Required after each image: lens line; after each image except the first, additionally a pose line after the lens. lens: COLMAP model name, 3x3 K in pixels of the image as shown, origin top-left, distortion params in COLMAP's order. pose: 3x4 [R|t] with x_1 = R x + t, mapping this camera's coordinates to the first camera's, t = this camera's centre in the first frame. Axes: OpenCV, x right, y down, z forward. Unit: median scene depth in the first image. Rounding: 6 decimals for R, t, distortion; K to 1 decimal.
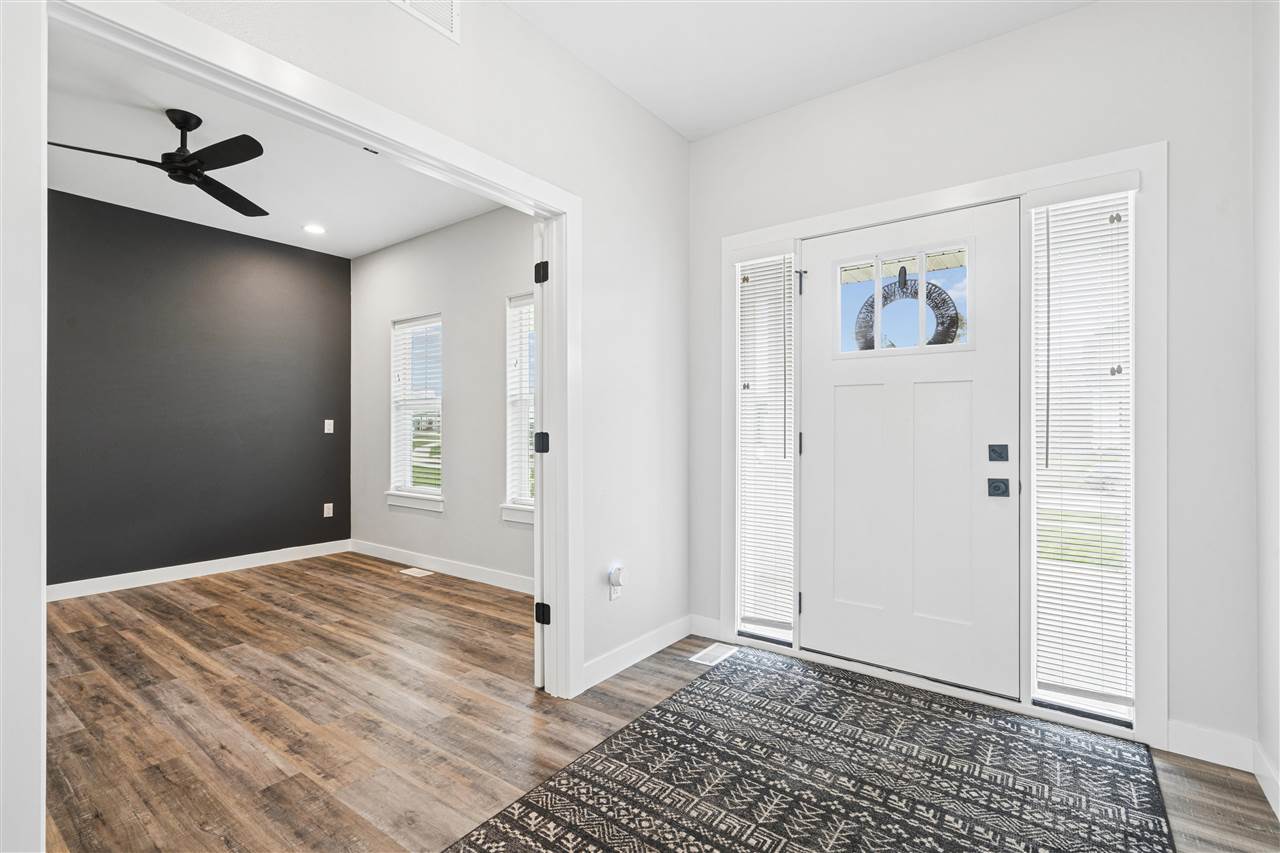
lens RADIAL K [[580.2, 0, 643.1], [0, 580.2, 427.5], [0, 0, 1]] dist [-0.001084, 0.002102]
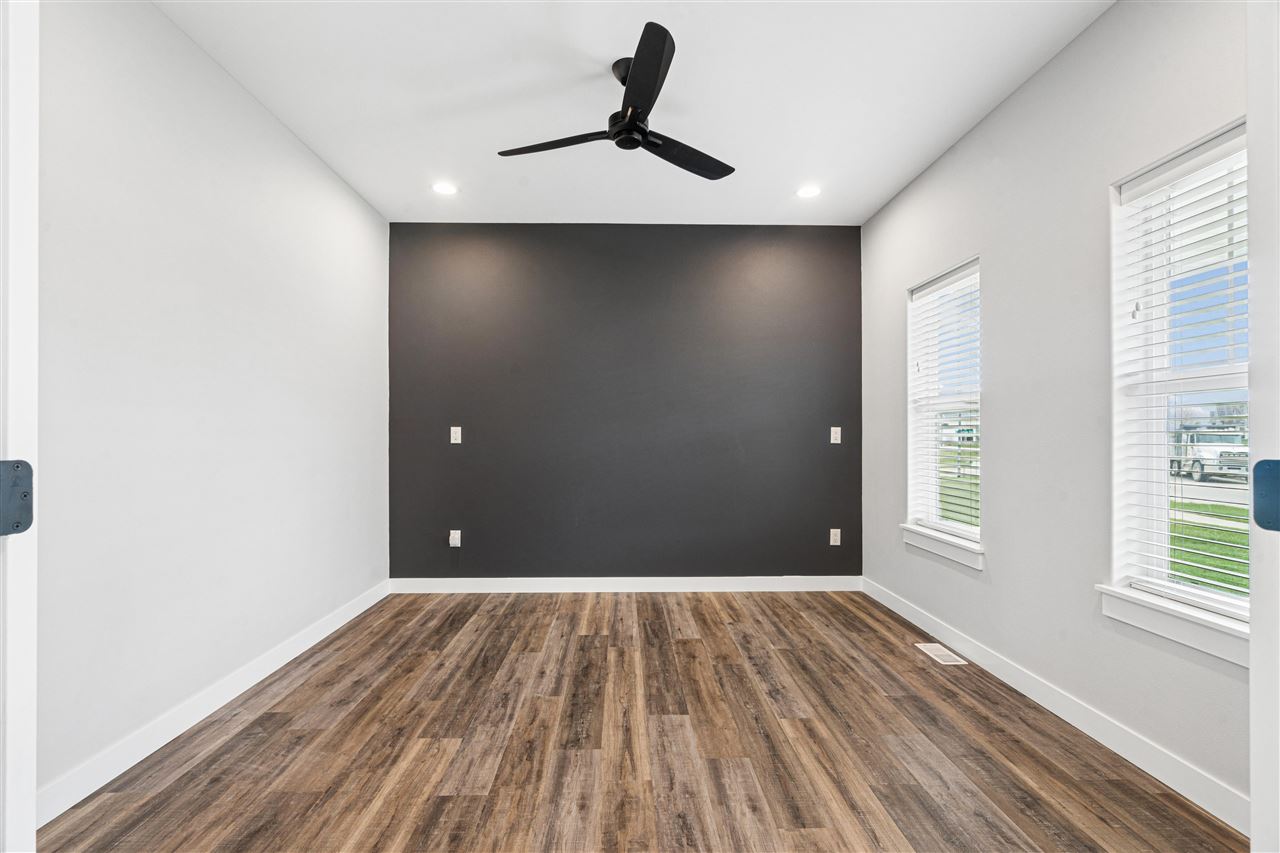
lens RADIAL K [[580.2, 0, 630.2], [0, 580.2, 434.6], [0, 0, 1]] dist [-0.001084, 0.002102]
pose [[0.610767, -0.001863, -0.791808, -0.091912], [0.001045, 0.999998, -0.001547, -0.002647], [0.791810, 0.000117, 0.610768, 0.360575]]
